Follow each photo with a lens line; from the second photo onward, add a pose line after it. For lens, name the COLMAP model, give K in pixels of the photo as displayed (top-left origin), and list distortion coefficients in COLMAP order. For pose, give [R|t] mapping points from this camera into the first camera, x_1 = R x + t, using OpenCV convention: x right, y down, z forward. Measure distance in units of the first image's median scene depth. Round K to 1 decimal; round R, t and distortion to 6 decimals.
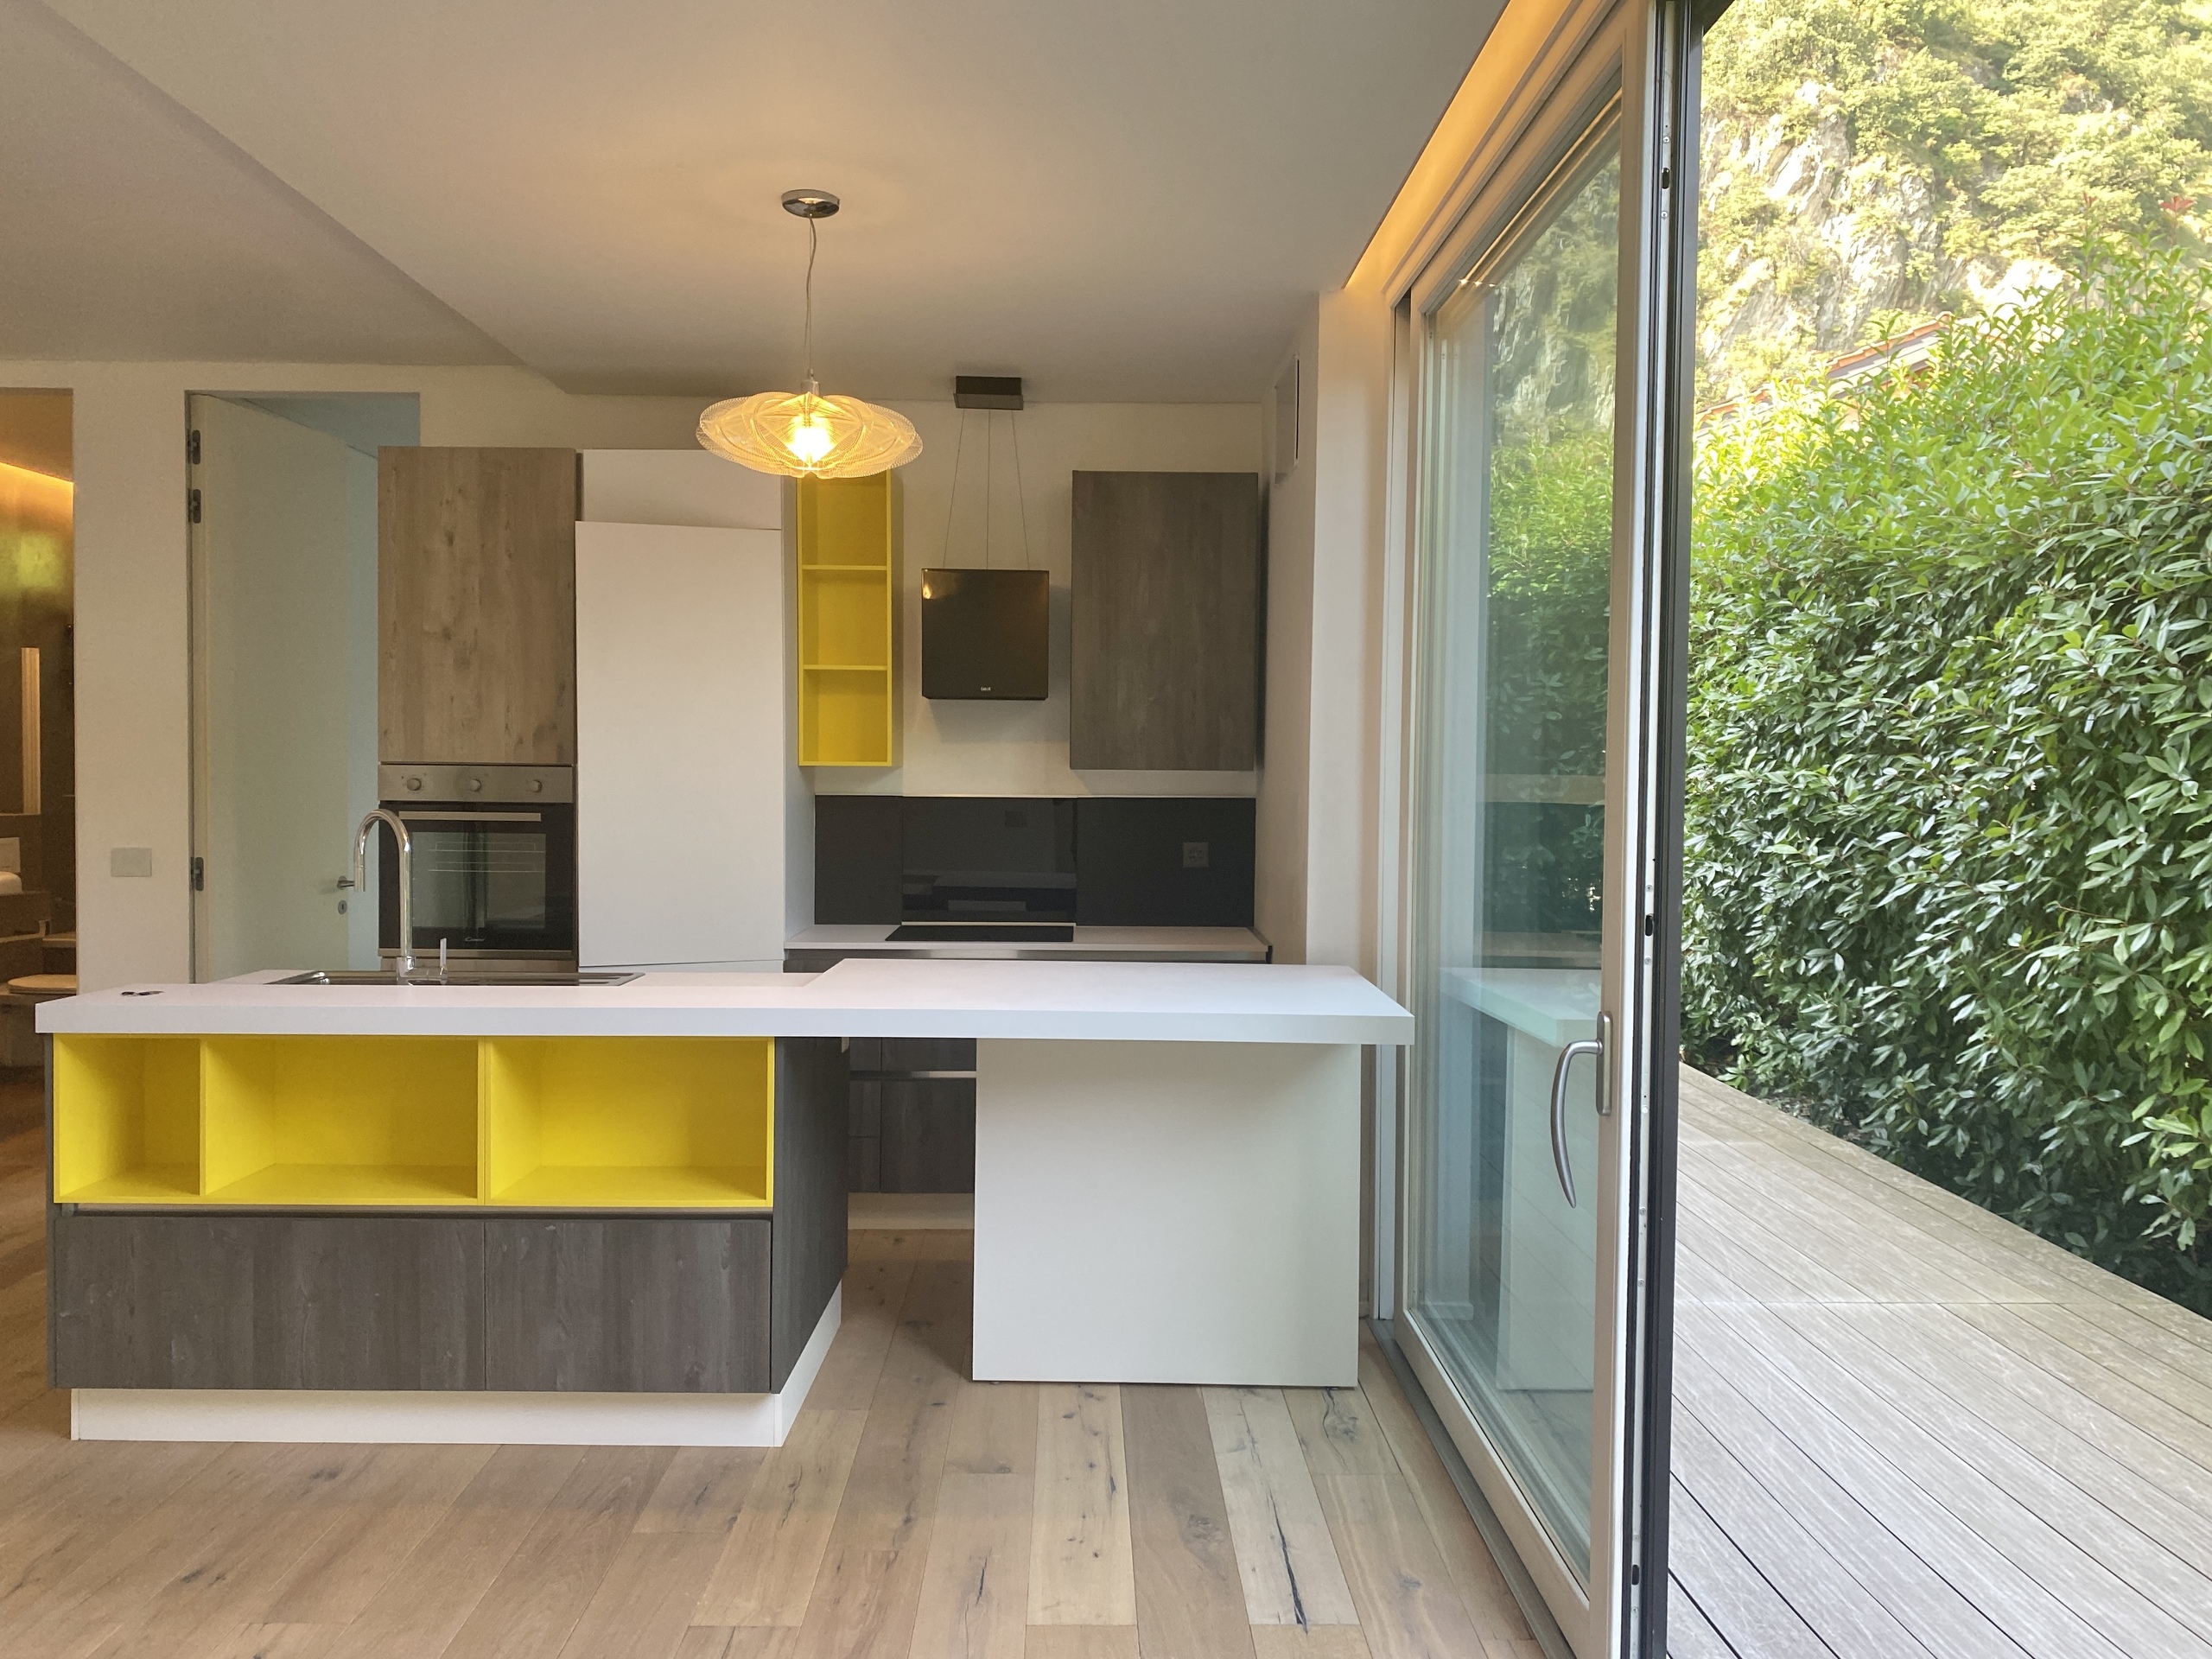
lens RADIAL K [[1681.2, 0, 1103.5], [0, 1681.2, 832.9], [0, 0, 1]] dist [0.017310, -0.010534]
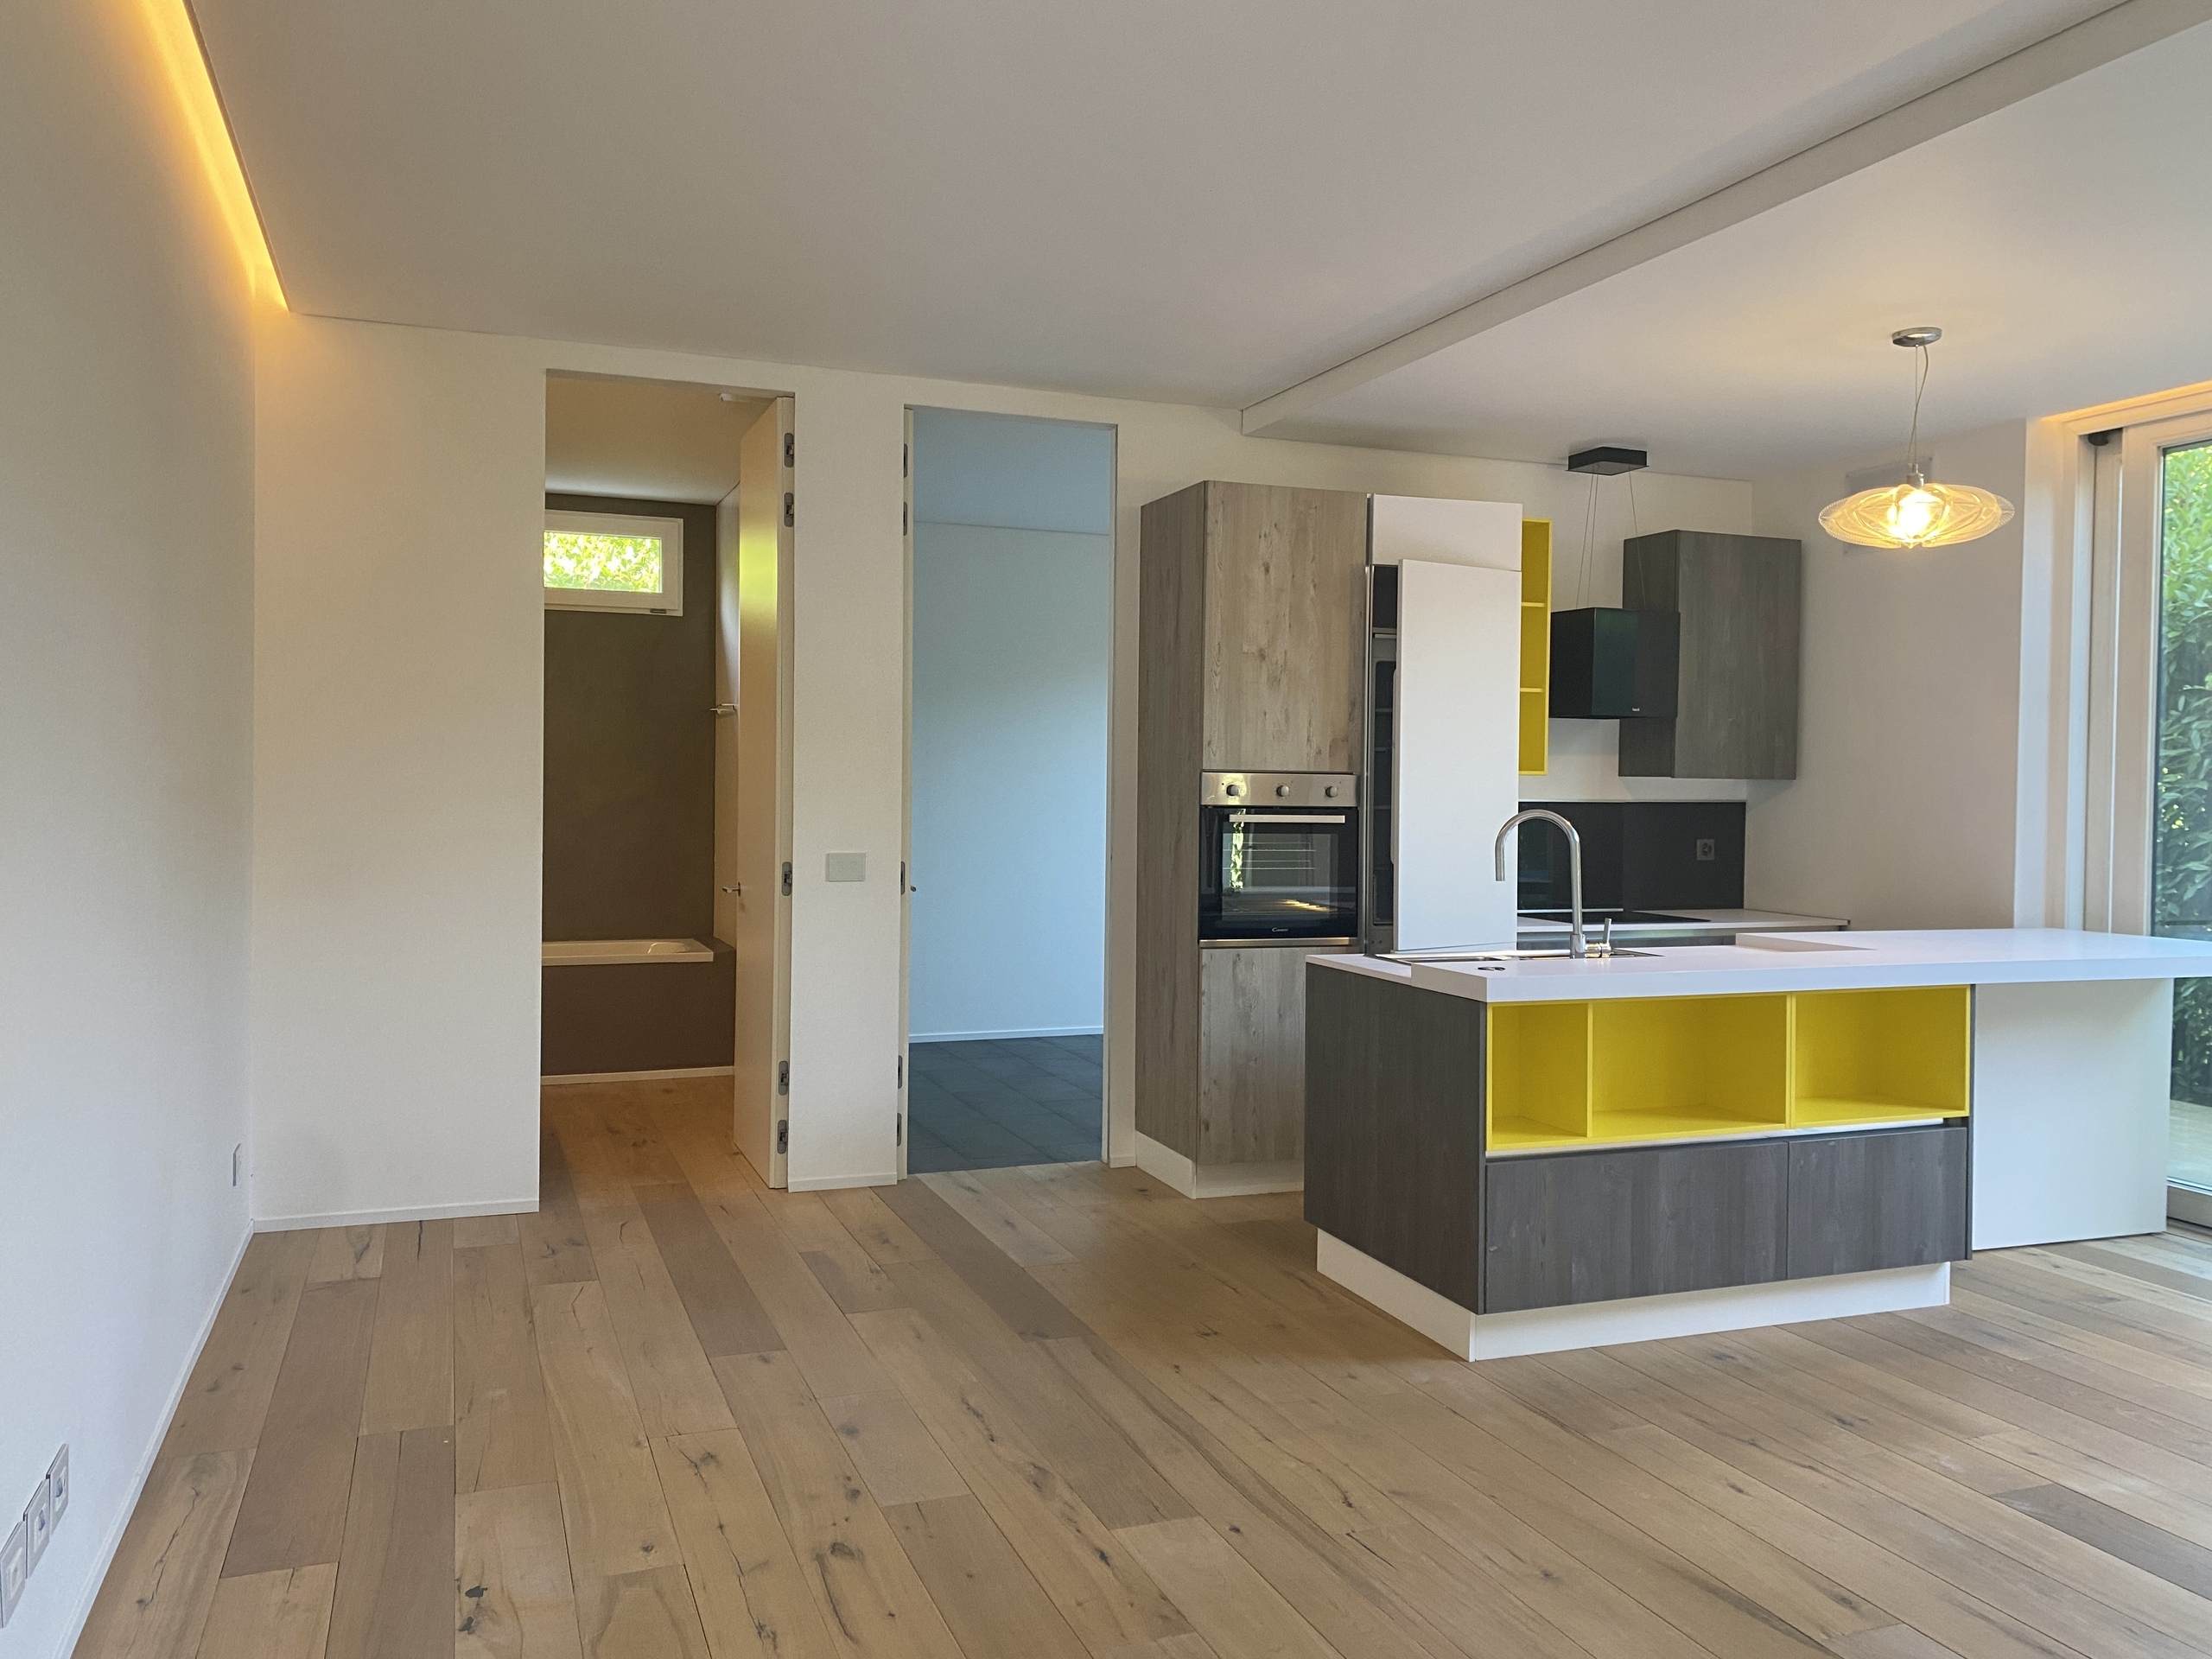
lens RADIAL K [[1681.2, 0, 1118.1], [0, 1681.2, 823.5], [0, 0, 1]] dist [0.017310, -0.010534]
pose [[0.936102, -0.004172, 0.351704, -0.867328], [0.007545, 0.999938, -0.008221, 0.000812], [-0.351648, 0.010349, 0.936075, 0.005105]]
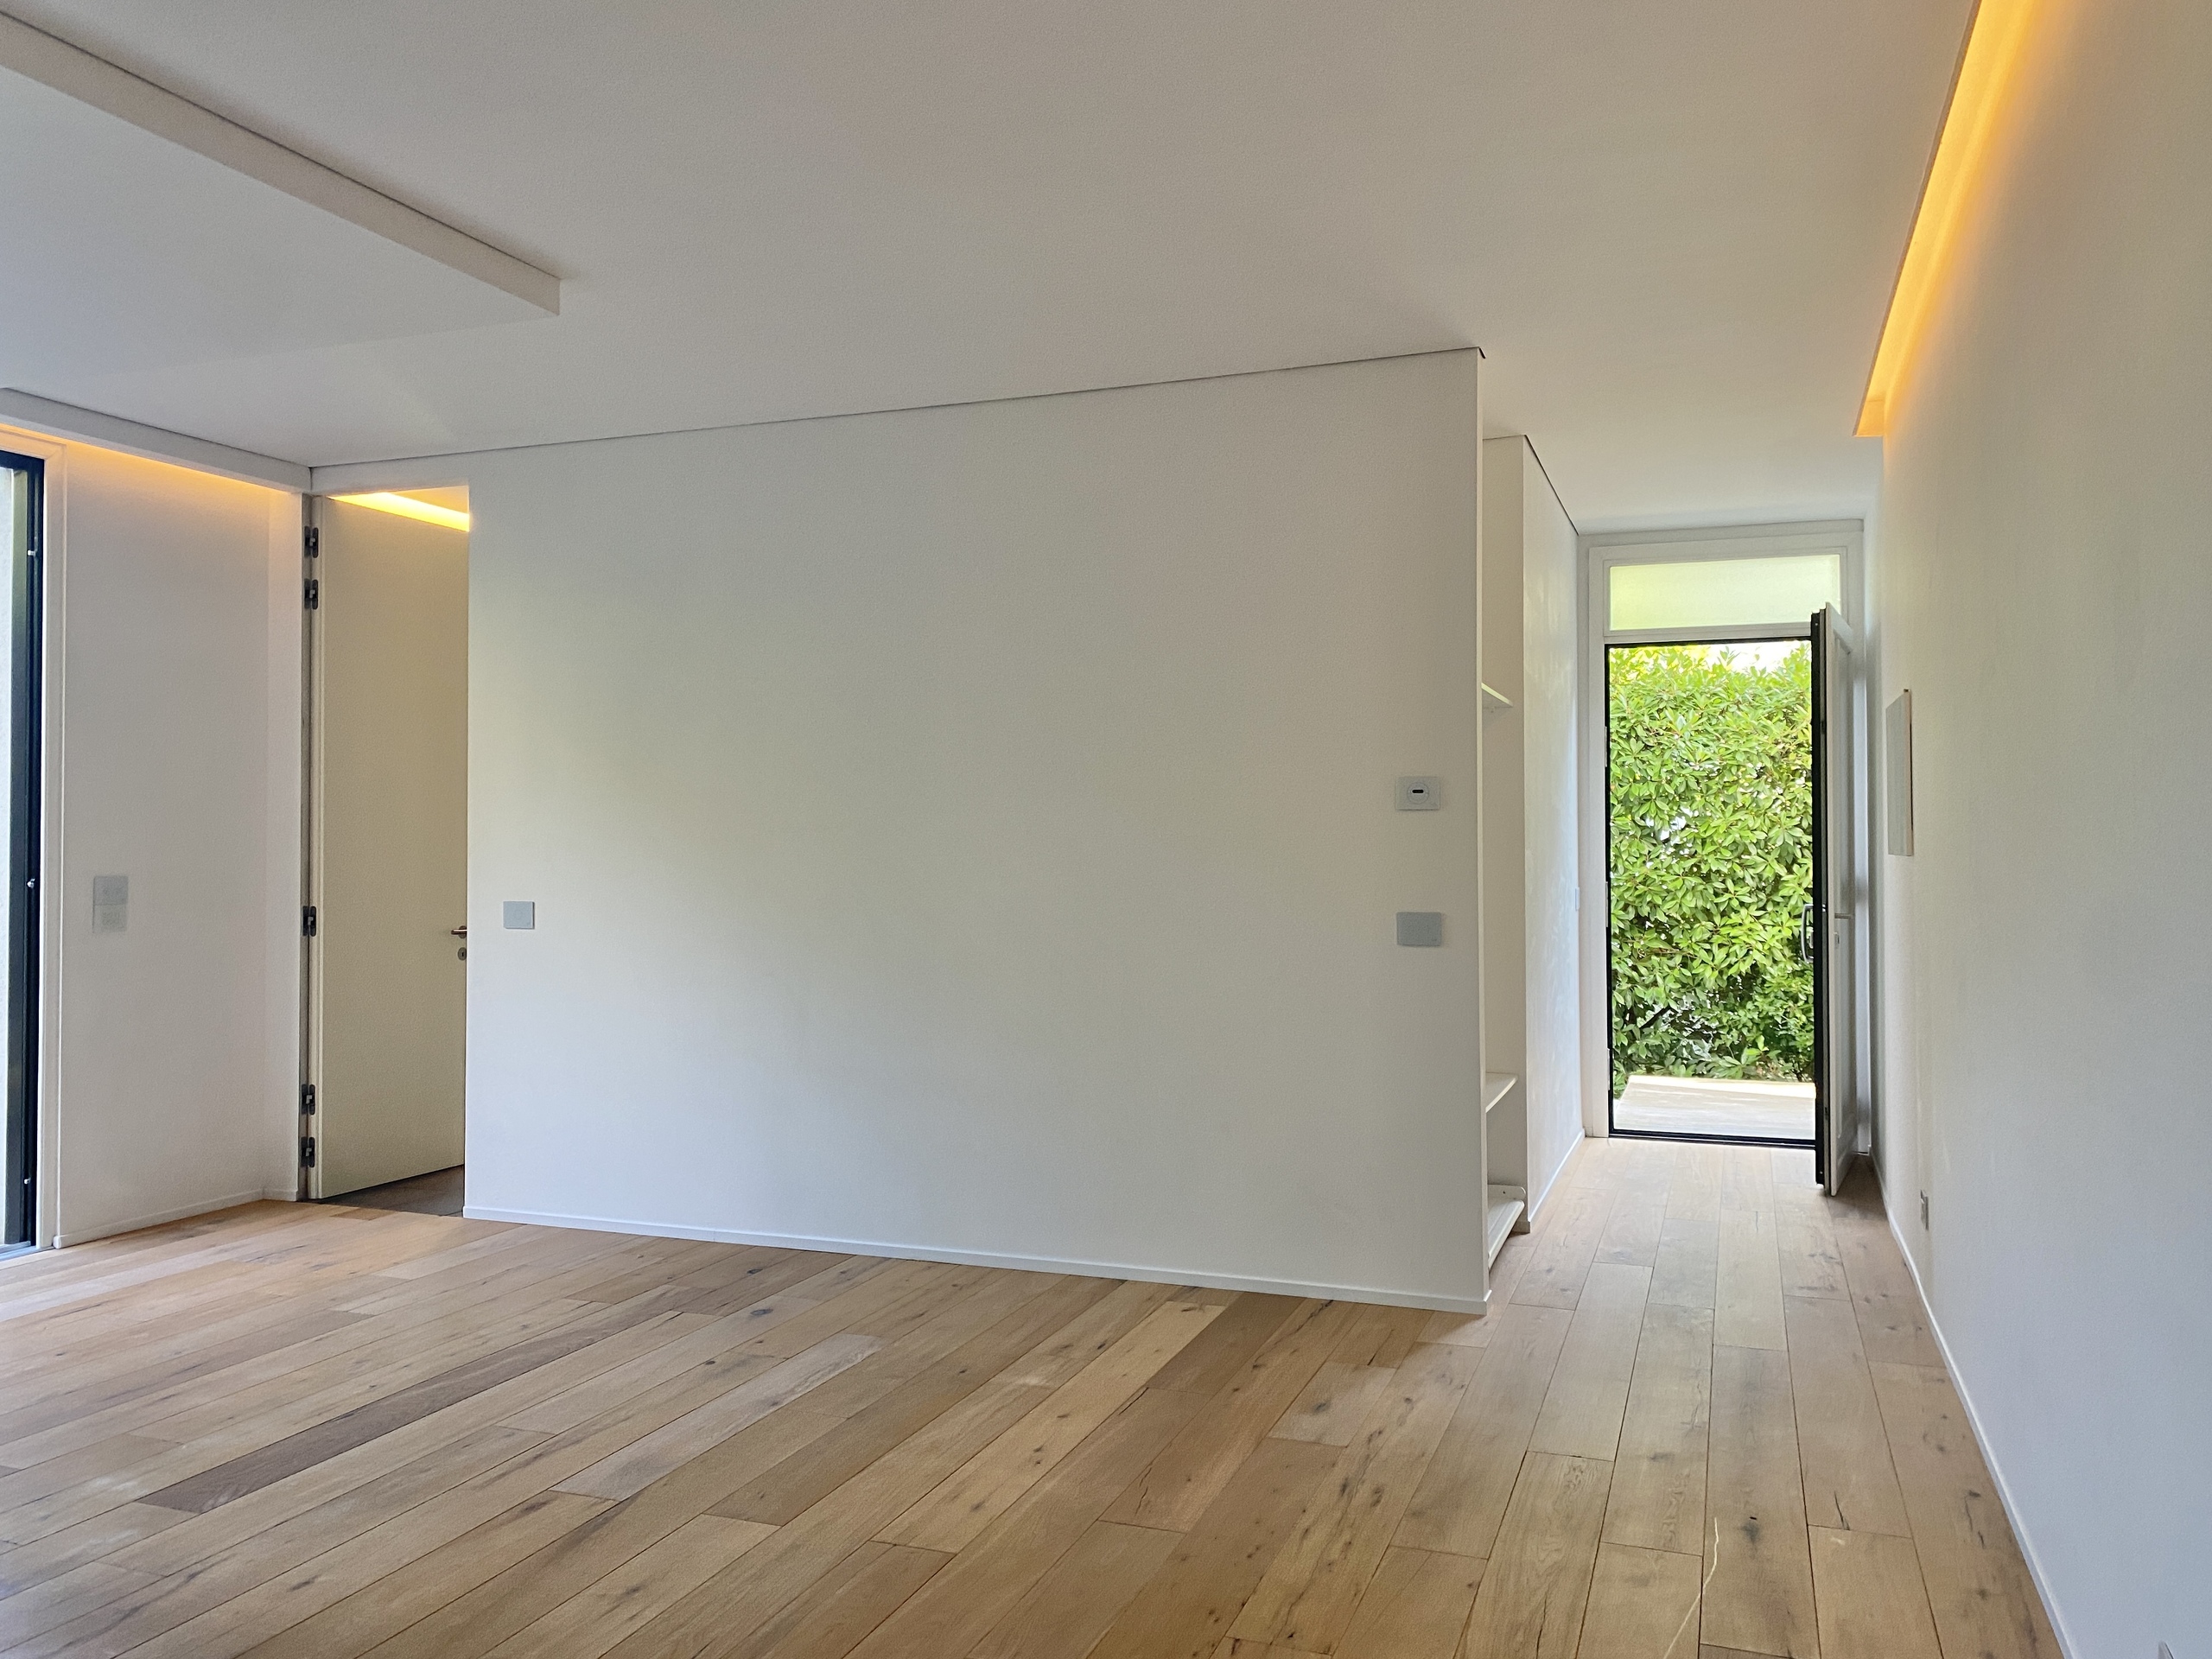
lens RADIAL K [[1681.2, 0, 1106.8], [0, 1681.2, 829.3], [0, 0, 1]] dist [0.017310, -0.010534]
pose [[-0.930647, -0.007667, 0.365838, -0.897636], [0.002798, 0.999602, 0.028067, -0.029858], [-0.365908, 0.027144, -0.930255, 1.009952]]
